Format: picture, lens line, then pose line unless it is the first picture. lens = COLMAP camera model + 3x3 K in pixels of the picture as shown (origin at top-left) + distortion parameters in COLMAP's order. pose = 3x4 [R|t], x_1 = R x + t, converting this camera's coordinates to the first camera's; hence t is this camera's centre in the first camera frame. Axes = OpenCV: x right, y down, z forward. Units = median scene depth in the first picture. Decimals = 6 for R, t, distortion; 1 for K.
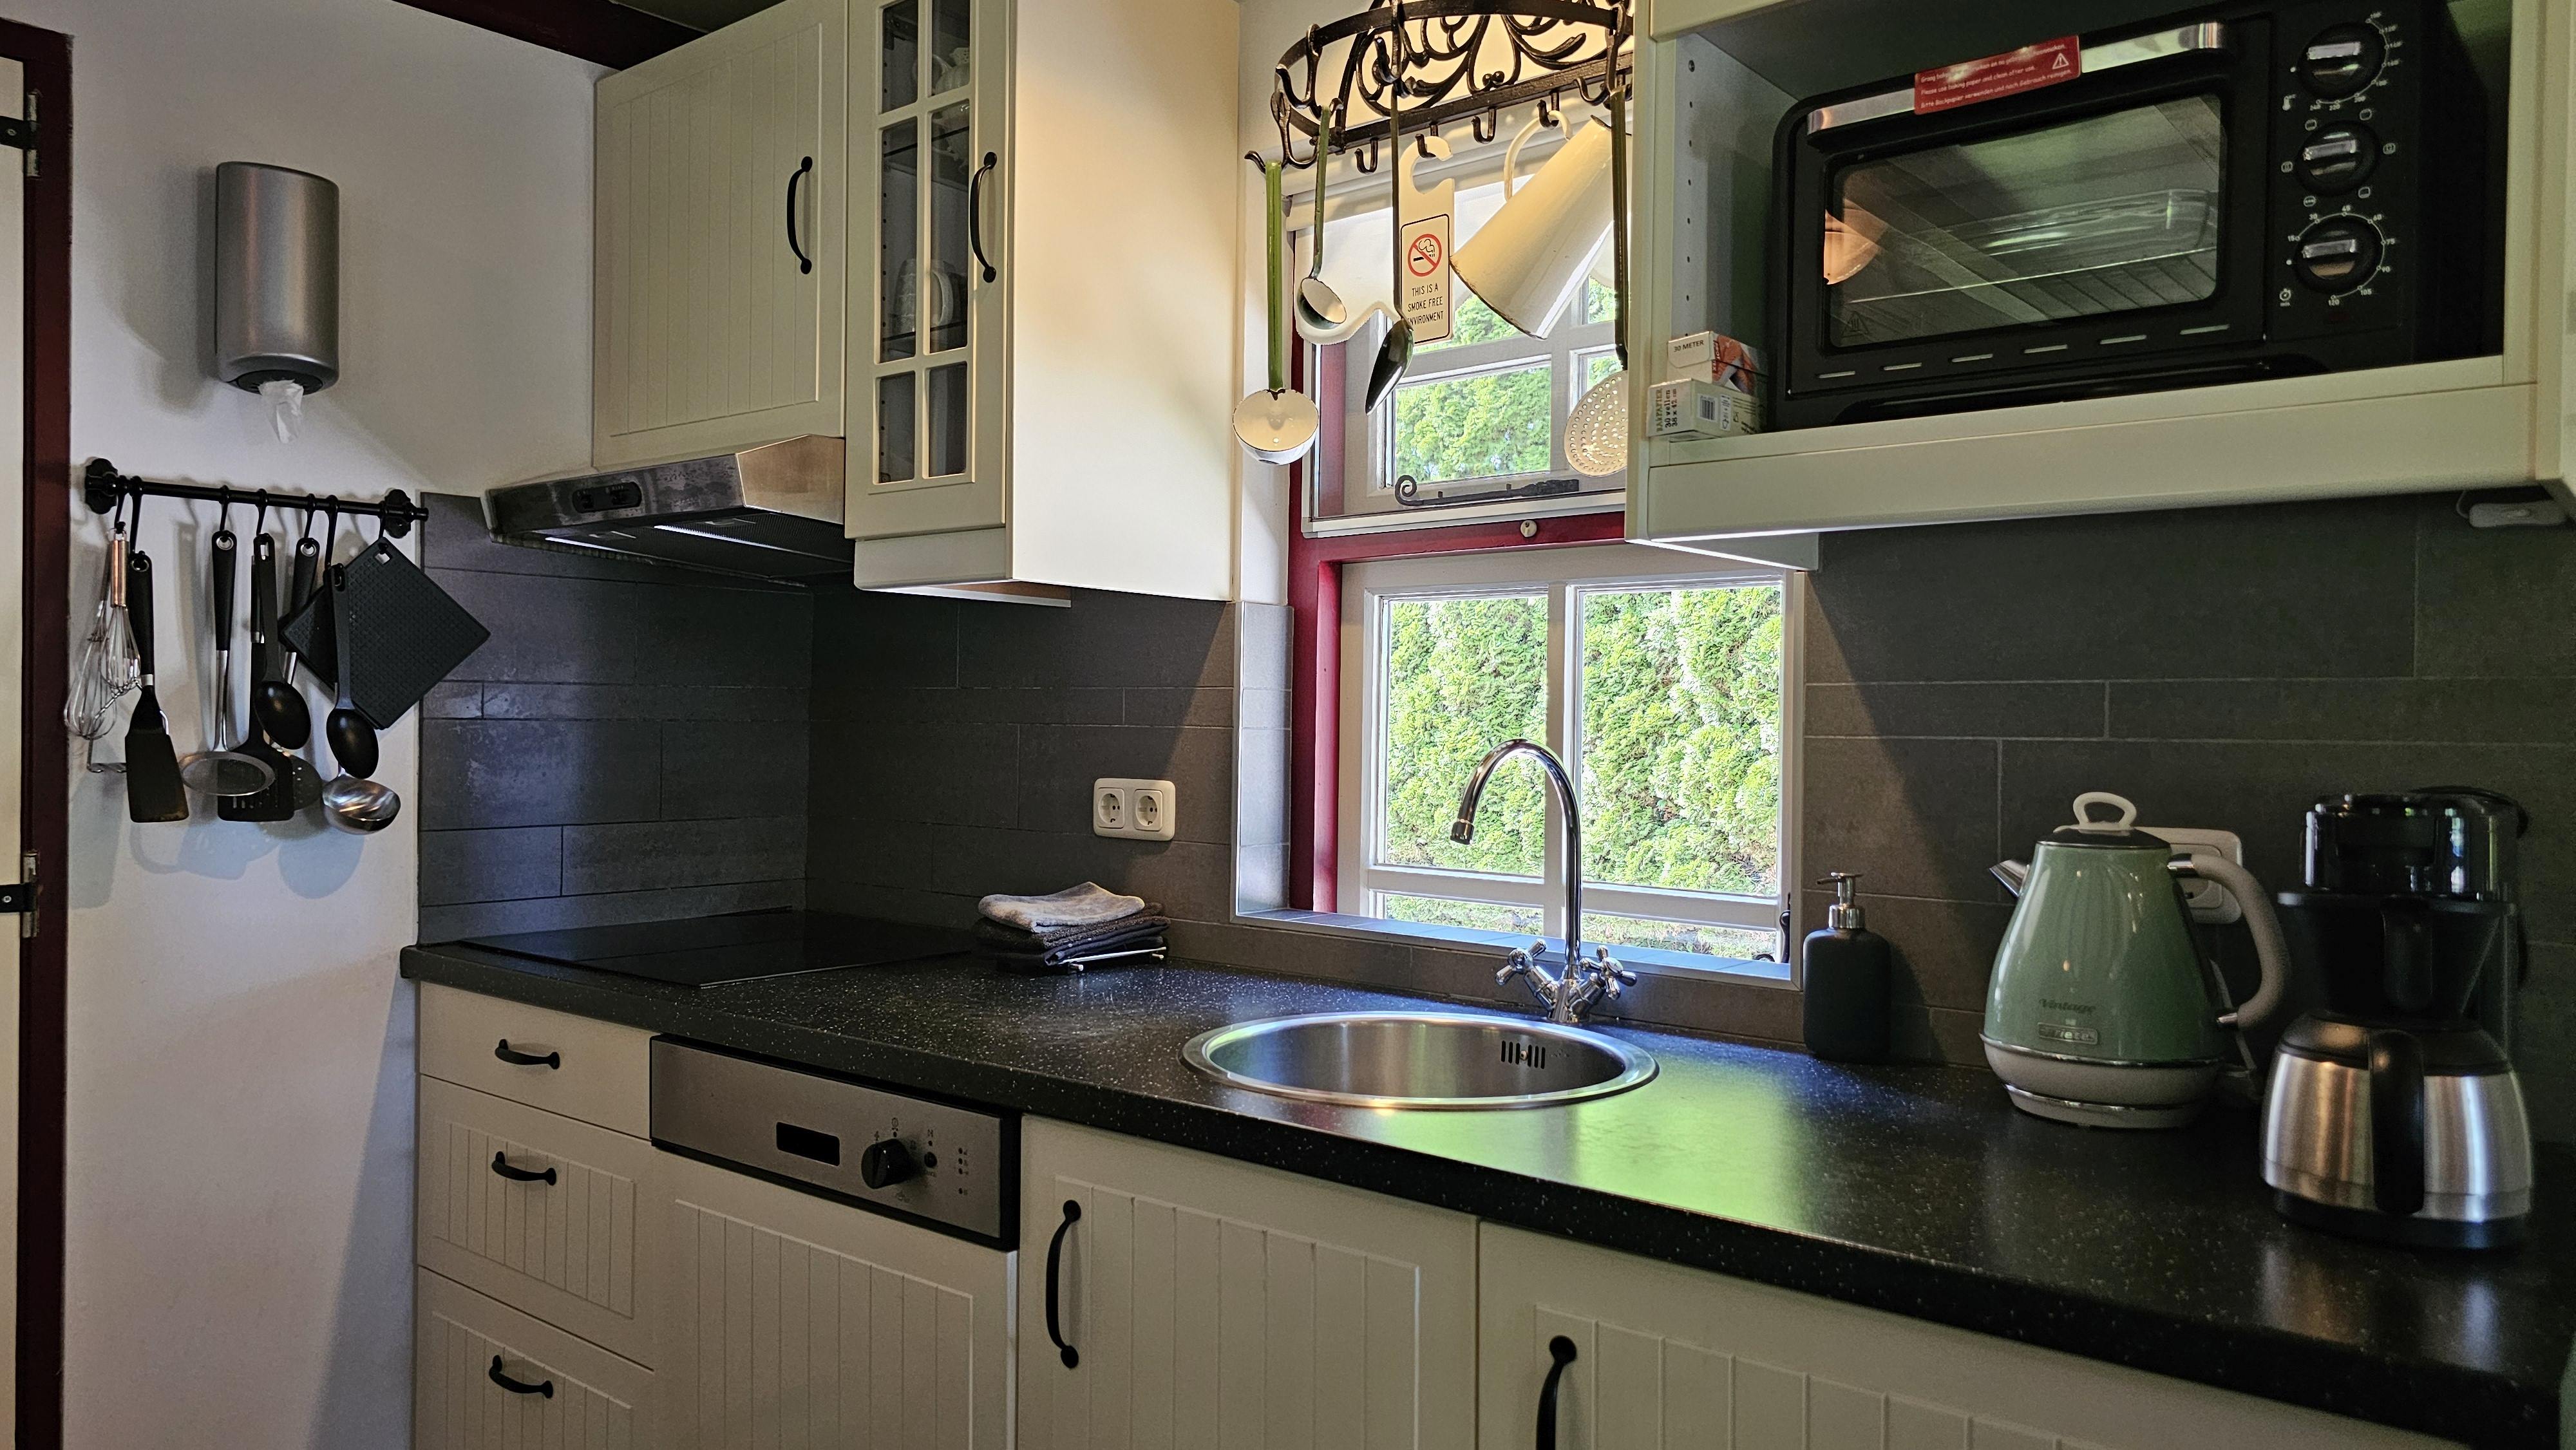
lens RADIAL K [[1742.2, 0, 1300.9], [0, 1742.2, 723.4], [0, 0, 1]] dist [0.079535, -0.080910]
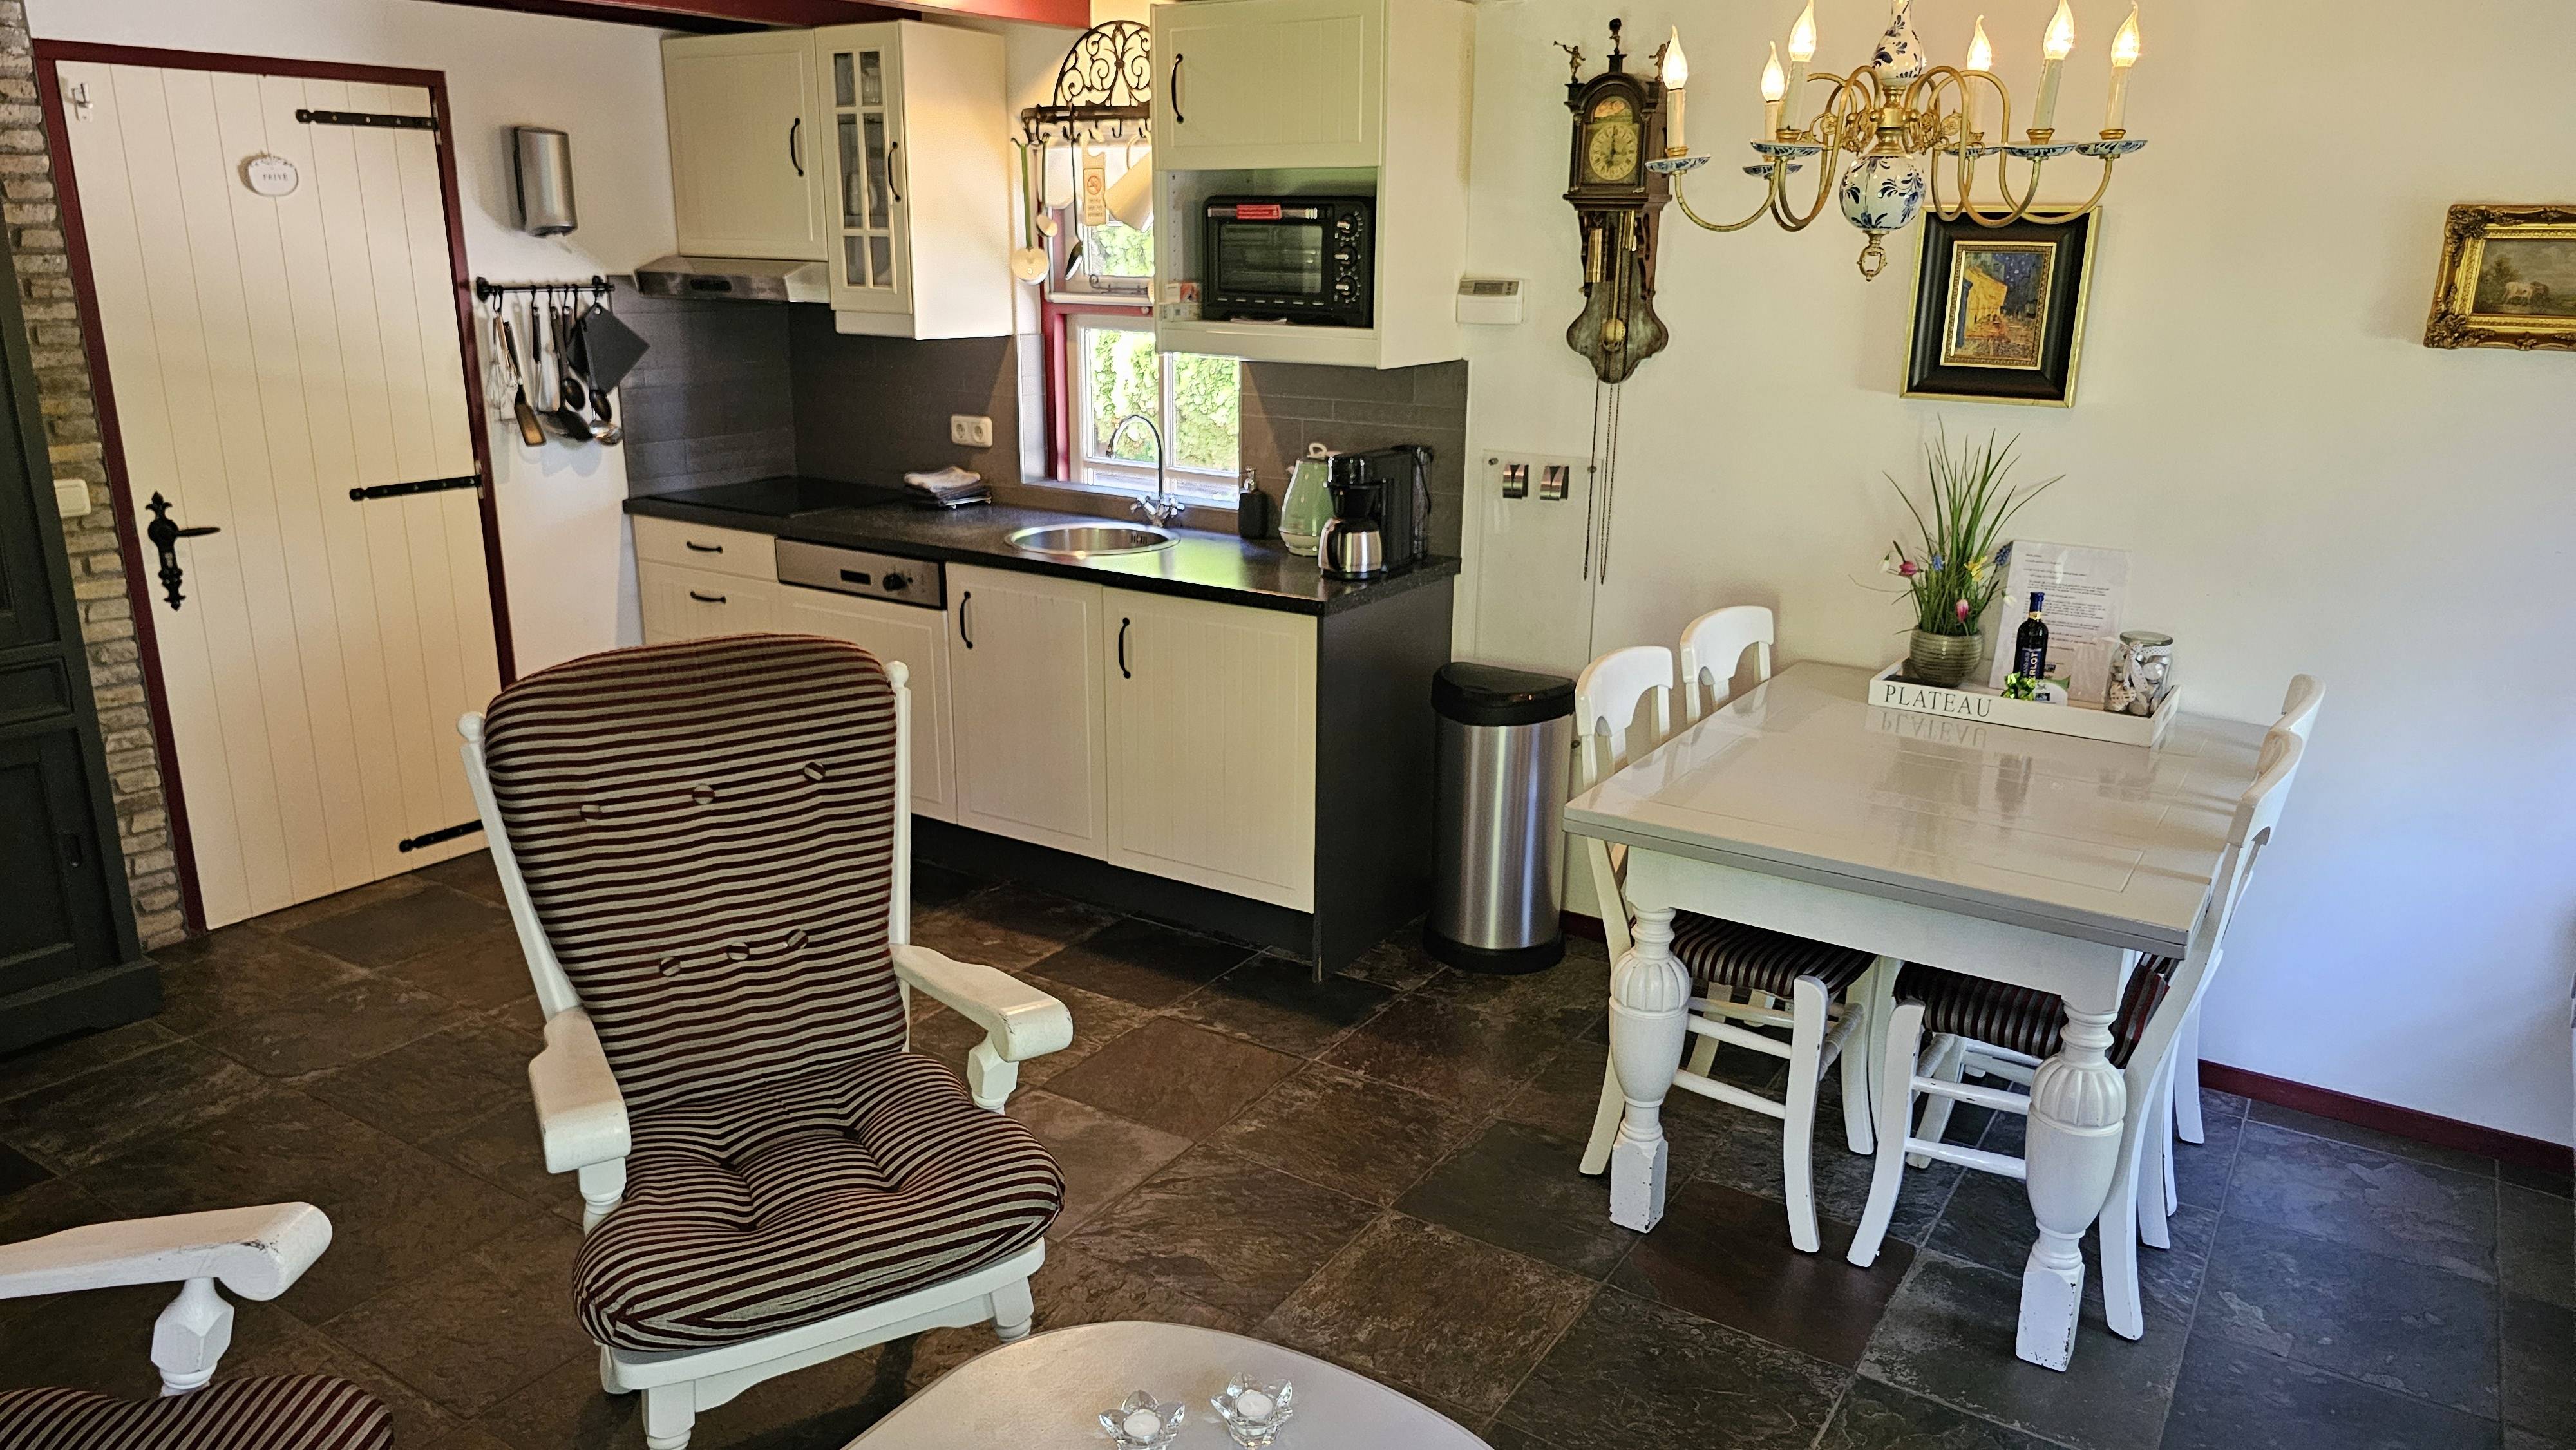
lens RADIAL K [[1742.2, 0, 1300.9], [0, 1742.2, 723.4], [0, 0, 1]] dist [0.079535, -0.080910]
pose [[0.993405, -0.030361, 0.110569, 0.061334], [-0.000515, 0.963115, 0.269089, -0.199867], [-0.114660, -0.267372, 0.956747, -1.295435]]
